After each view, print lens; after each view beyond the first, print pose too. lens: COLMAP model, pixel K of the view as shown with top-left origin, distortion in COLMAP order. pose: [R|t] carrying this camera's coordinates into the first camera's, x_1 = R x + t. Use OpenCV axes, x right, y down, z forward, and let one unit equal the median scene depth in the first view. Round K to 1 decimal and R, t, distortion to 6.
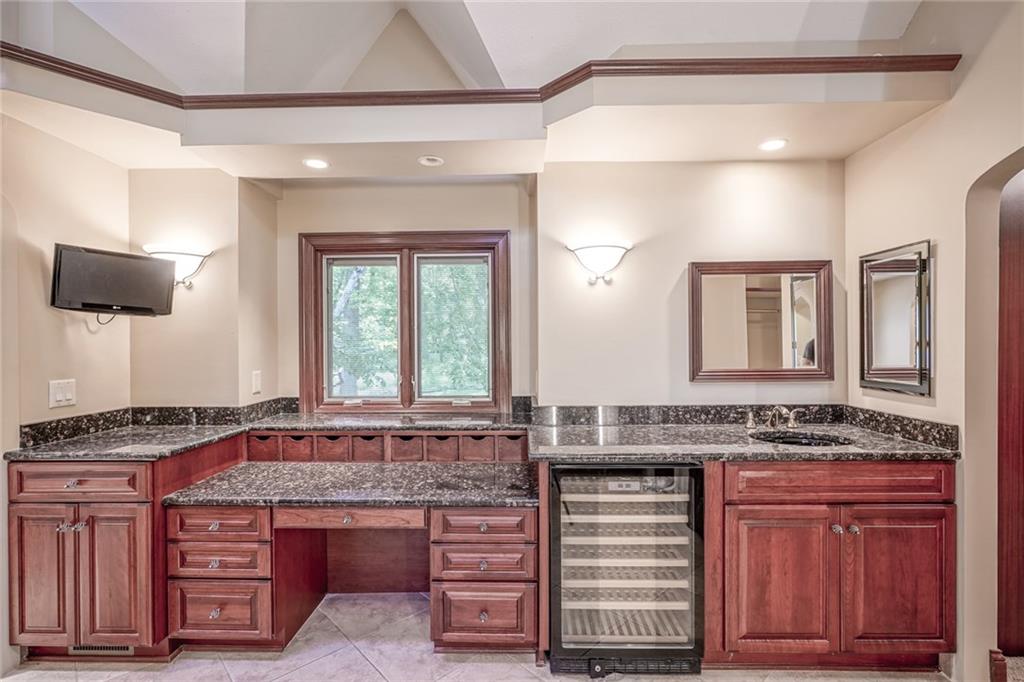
lens RADIAL K [[466.5, 0, 510.4], [0, 466.5, 345.7], [0, 0, 1]] dist [-0.012748, 0.004409]
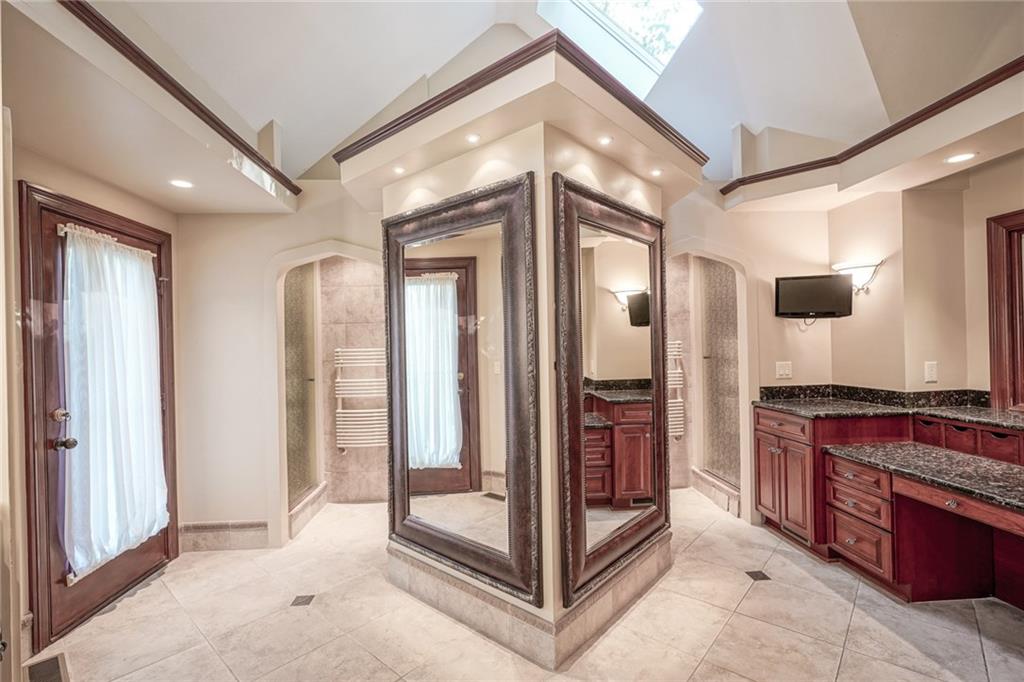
lens RADIAL K [[462.0, 0, 509.8], [0, 462.0, 345.9], [0, 0, 1]] dist [-0.013676, 0.006180]
pose [[0.084971, 0.004468, -0.996373, 0.507746], [0.020042, 0.999780, 0.006192, -0.009646], [0.996182, -0.020495, 0.084863, -0.069703]]
